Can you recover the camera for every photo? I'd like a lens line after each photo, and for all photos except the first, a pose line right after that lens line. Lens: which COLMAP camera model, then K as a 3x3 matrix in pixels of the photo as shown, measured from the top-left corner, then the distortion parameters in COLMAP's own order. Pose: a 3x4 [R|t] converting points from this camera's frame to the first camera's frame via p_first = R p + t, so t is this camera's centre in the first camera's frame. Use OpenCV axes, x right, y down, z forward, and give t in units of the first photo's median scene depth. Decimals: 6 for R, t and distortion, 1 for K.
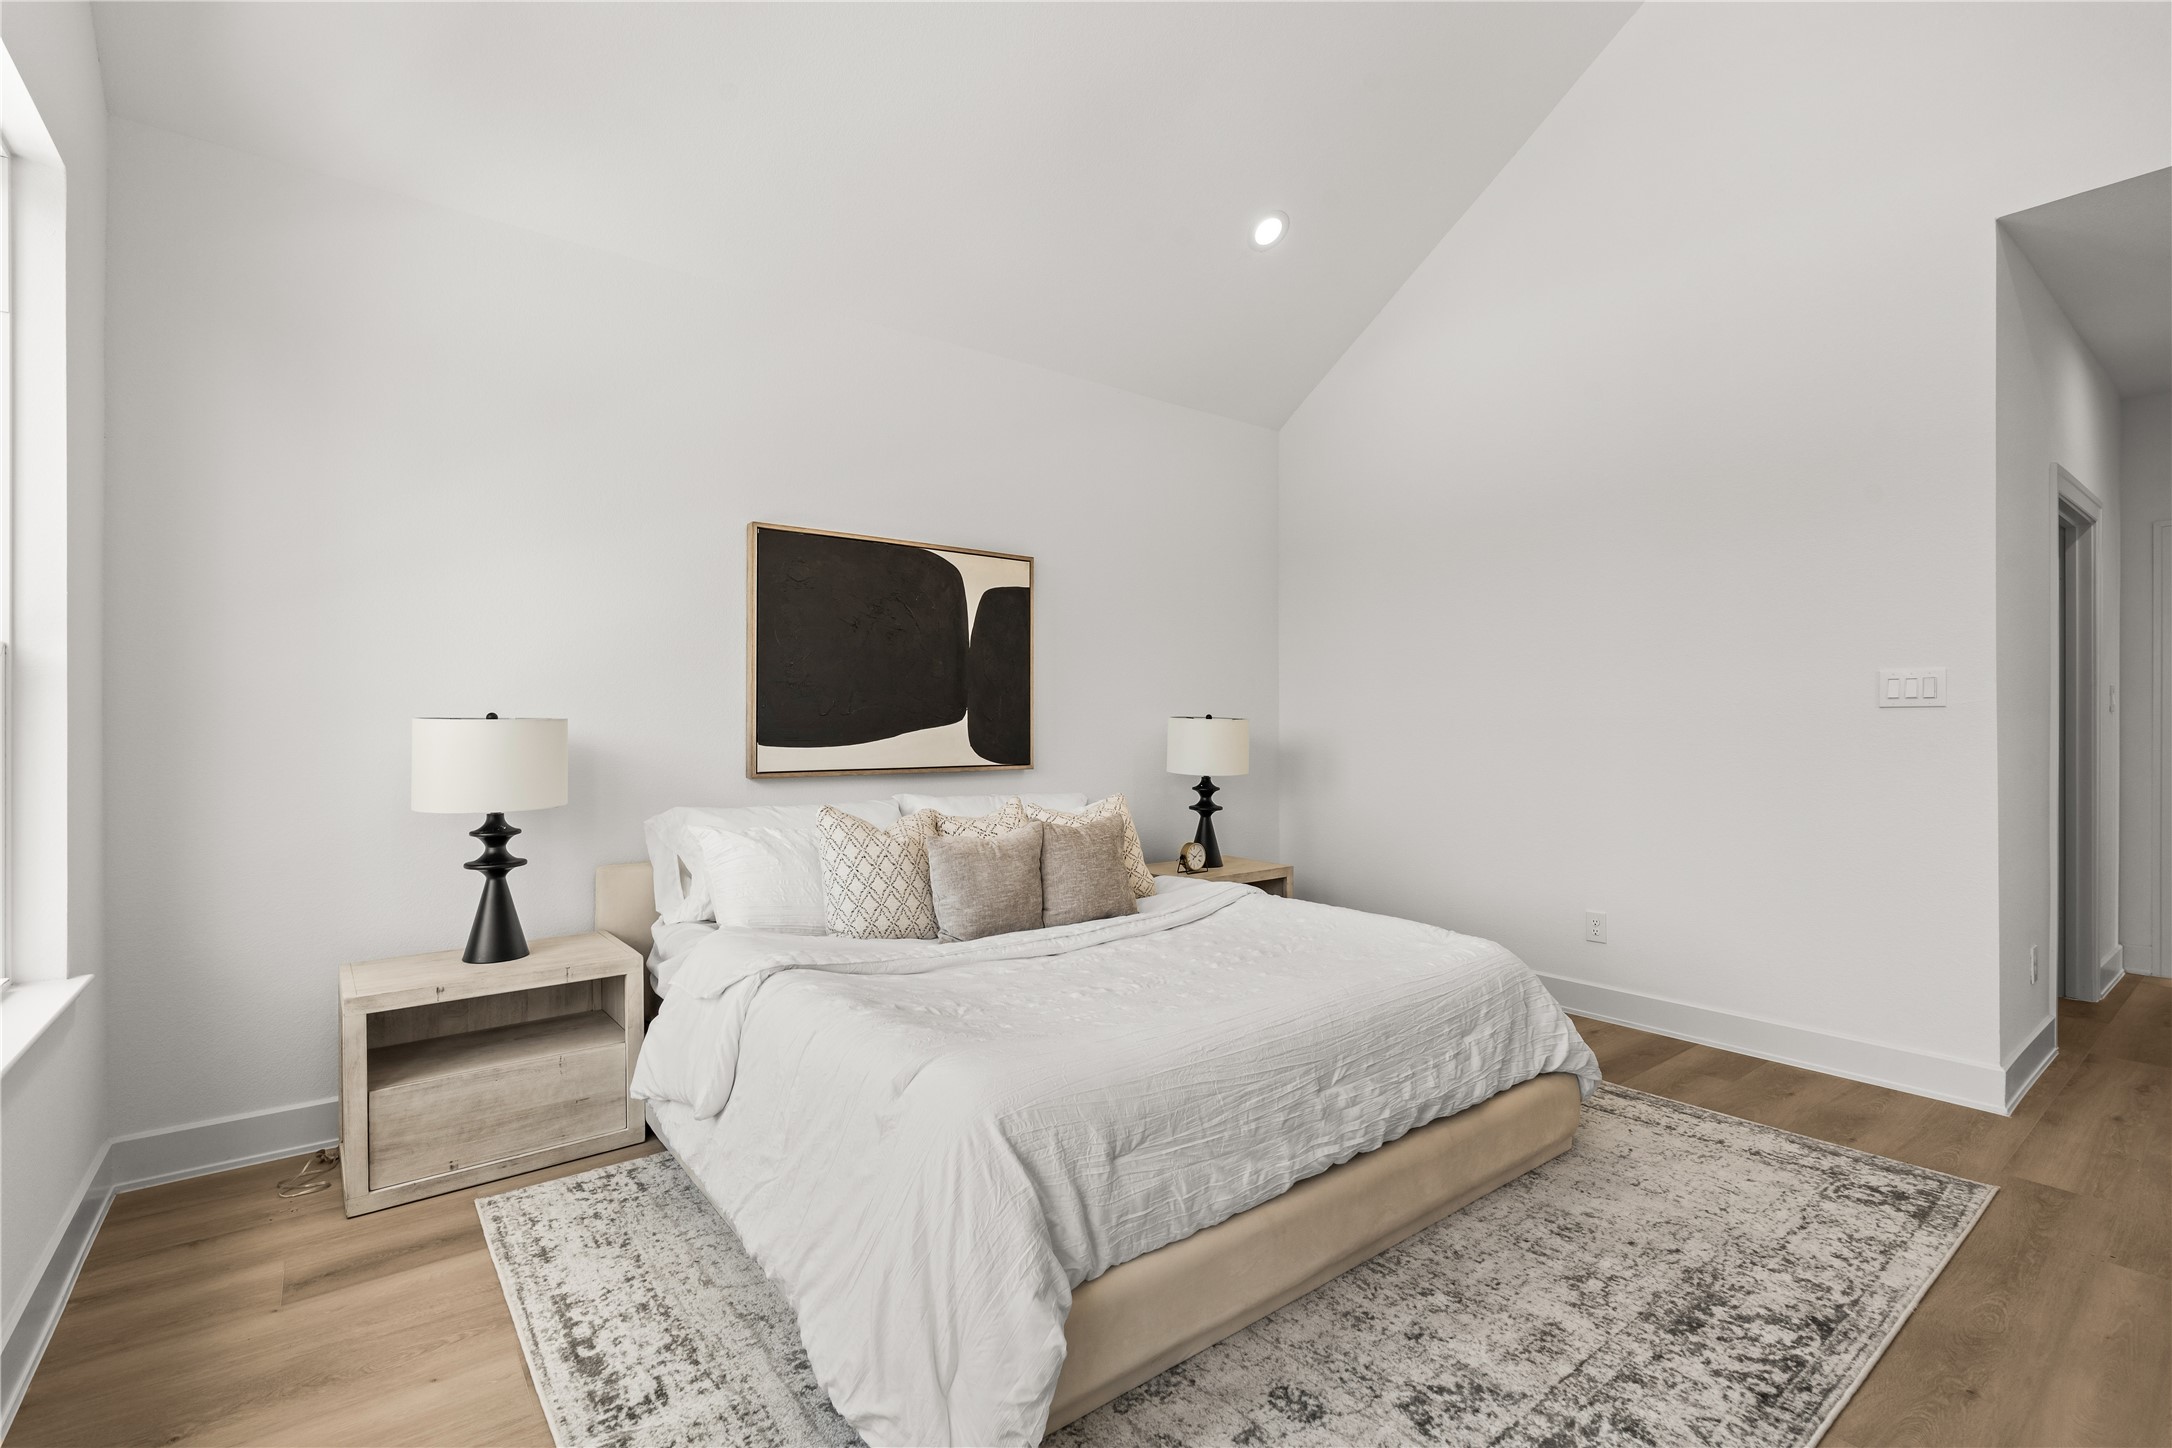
lens RADIAL K [[977.1, 0, 1084.1], [0, 977.1, 712.4], [0, 0, 1]] dist [-0.009158, 0.002952]
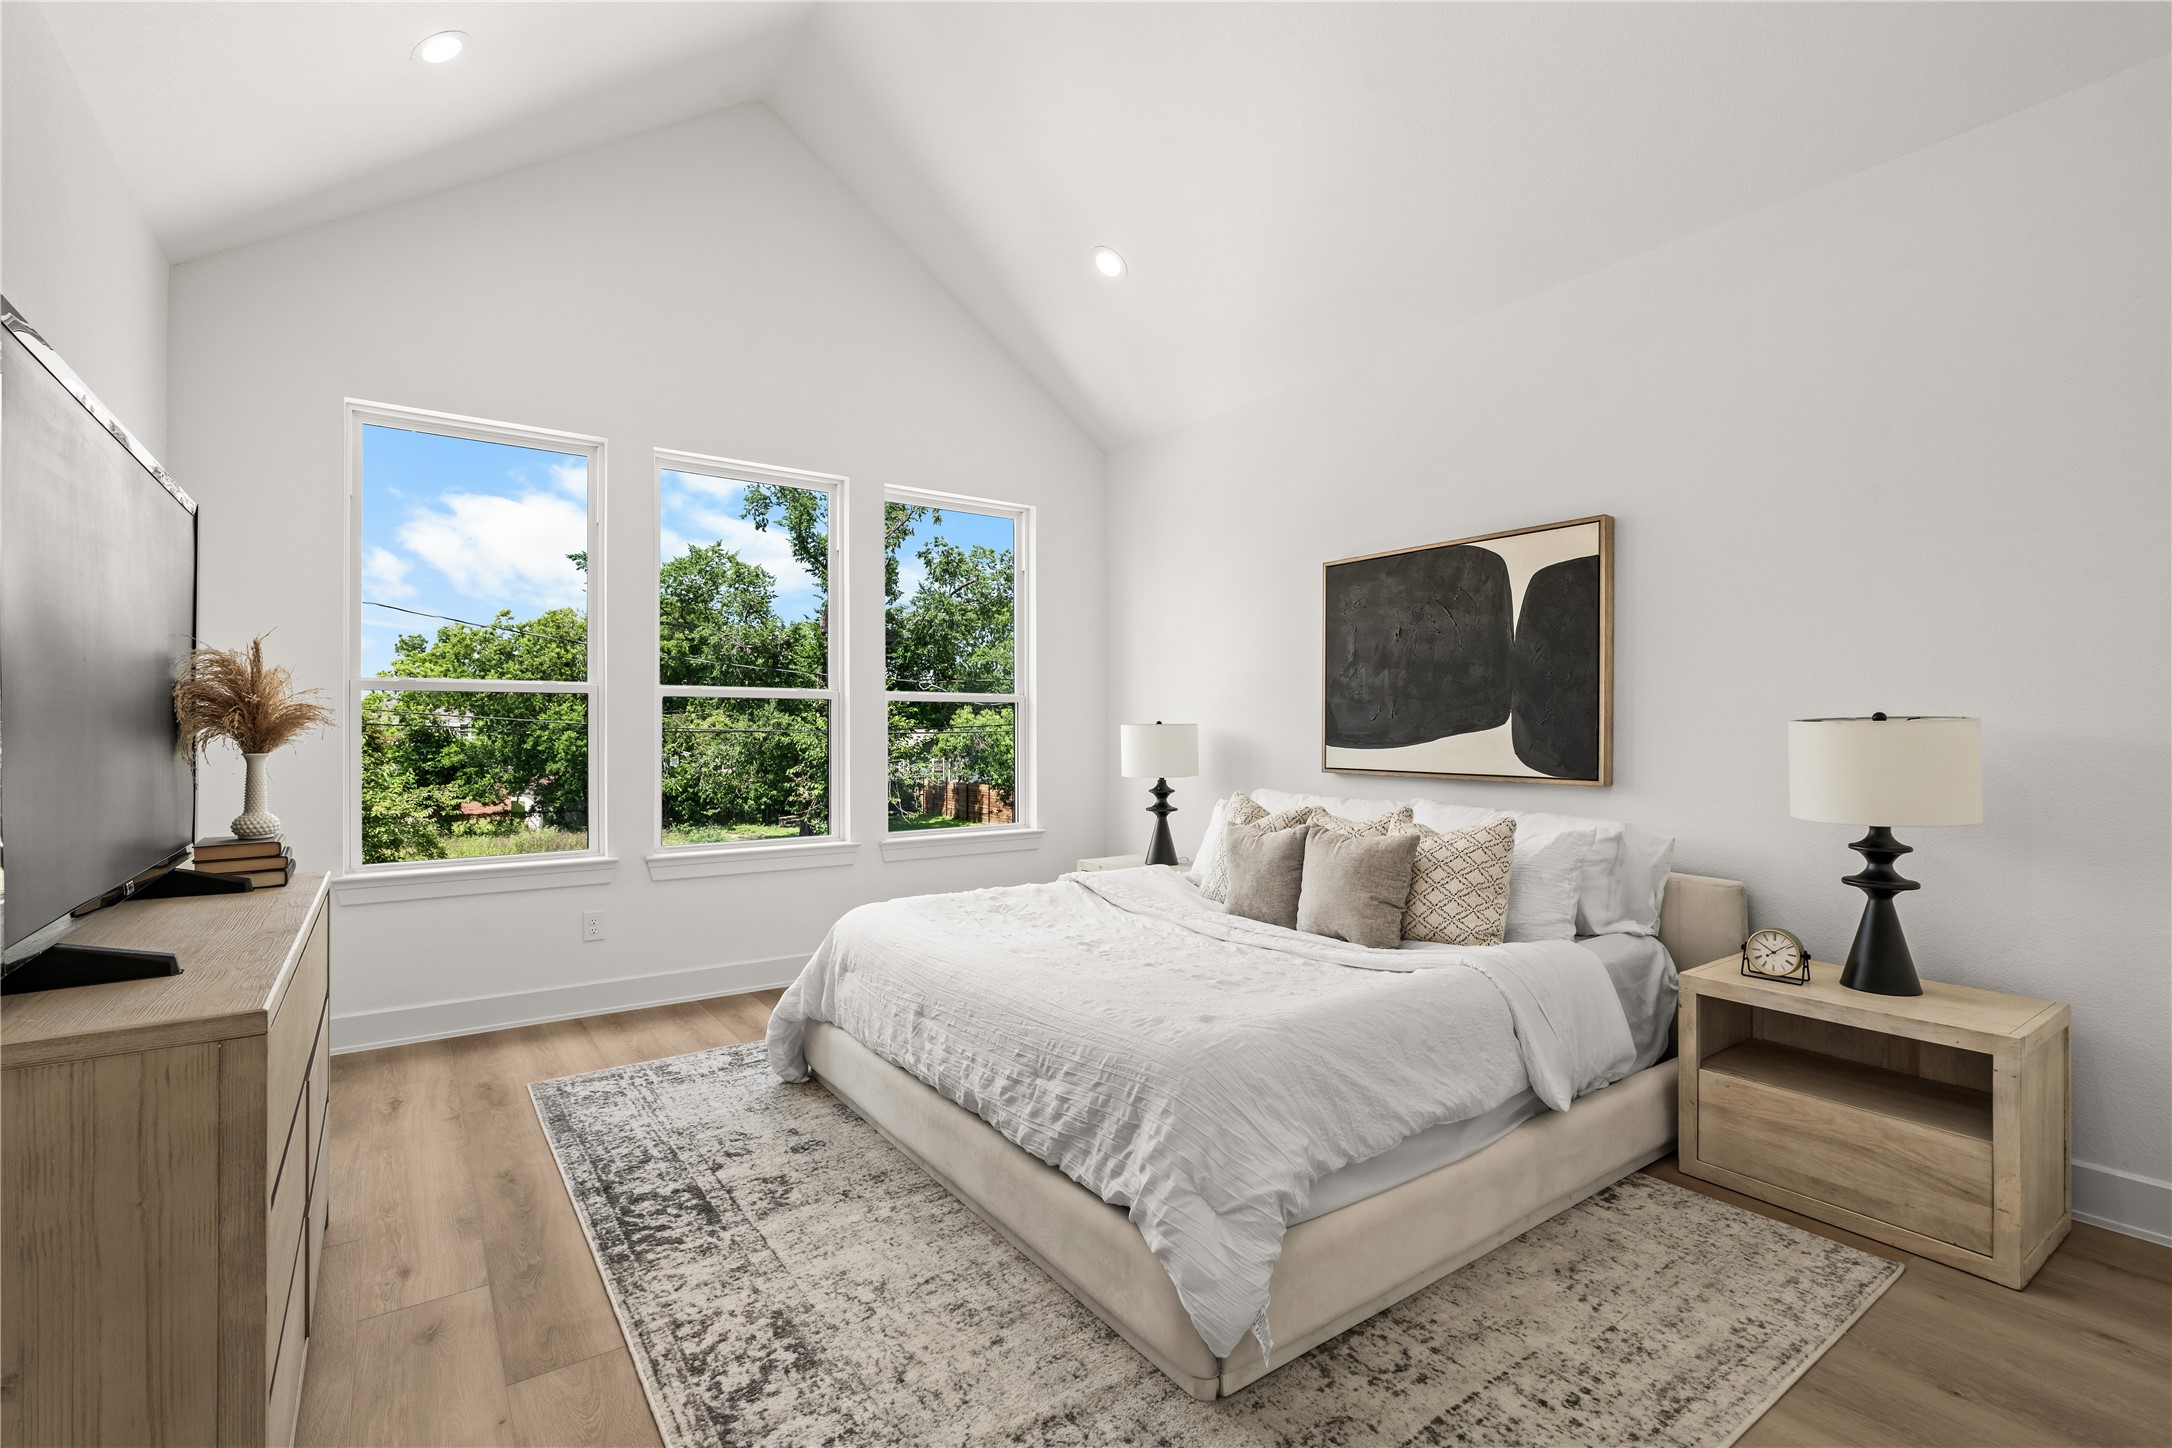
lens RADIAL K [[977.1, 0, 1084.1], [0, 977.1, 712.4], [0, 0, 1]] dist [-0.009158, 0.002952]
pose [[-0.044423, -0.014251, -0.998911, 1.325120], [0.007753, 0.999863, -0.014610, 0.011468], [0.998983, -0.008393, -0.044306, 1.114252]]
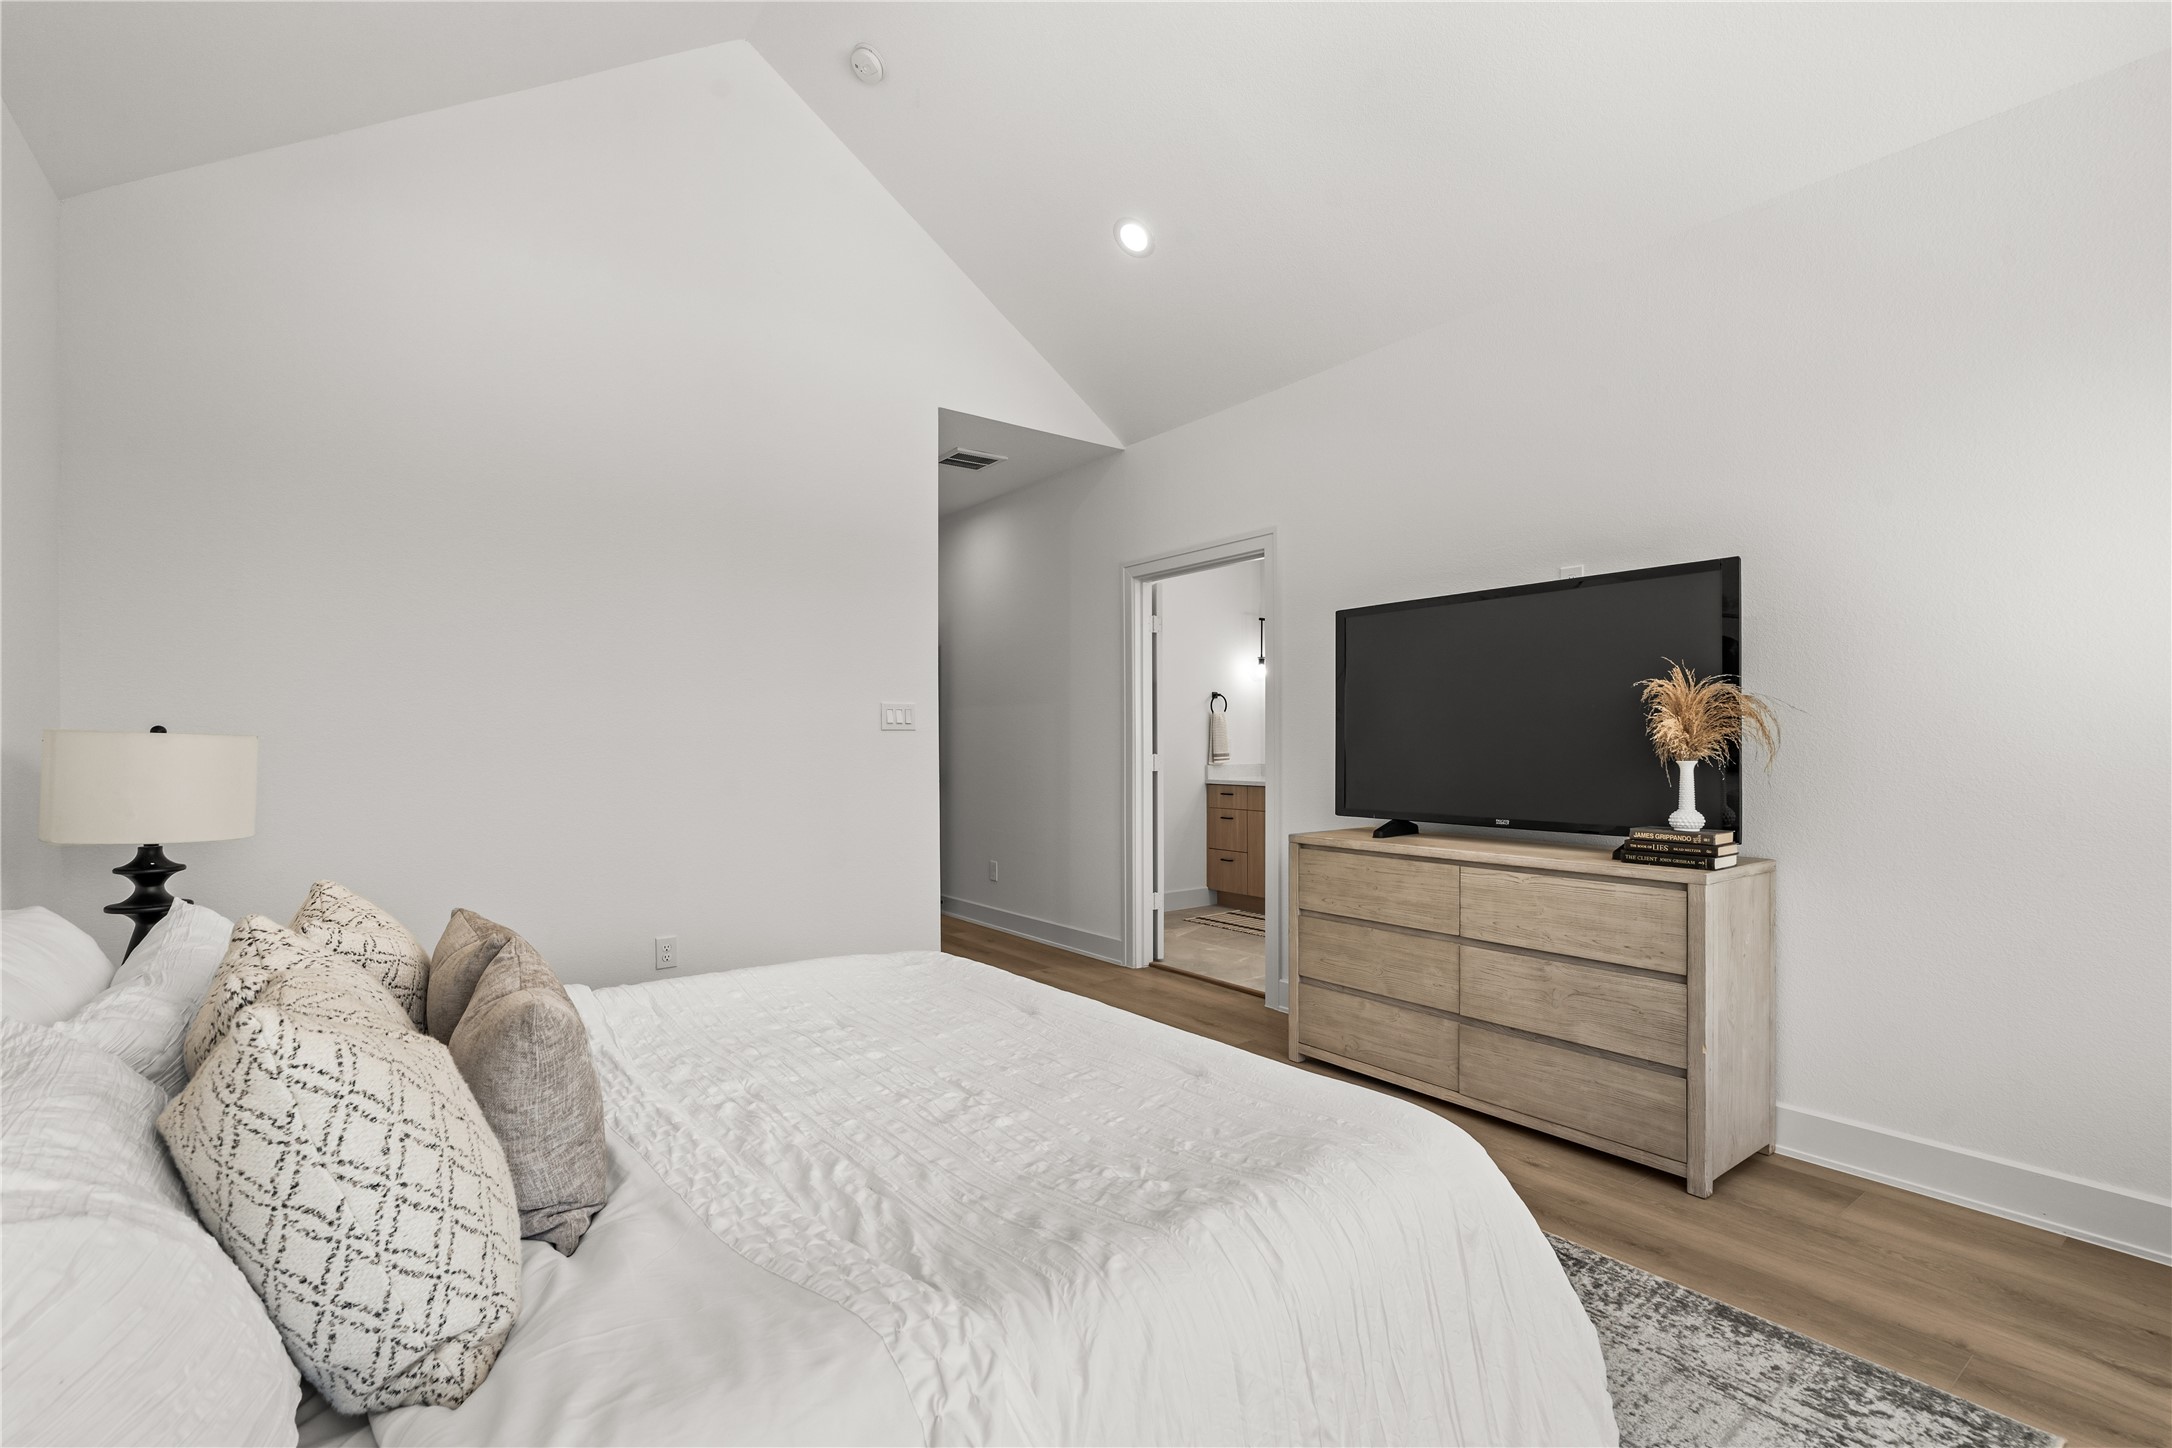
lens RADIAL K [[977.1, 0, 1084.1], [0, 977.1, 712.4], [0, 0, 1]] dist [-0.009158, 0.002952]
pose [[0.018889, 0.027272, 0.999450, -5.597425], [-0.007608, 0.999603, -0.027132, 0.002558], [-0.999793, -0.007091, 0.019089, 0.601019]]
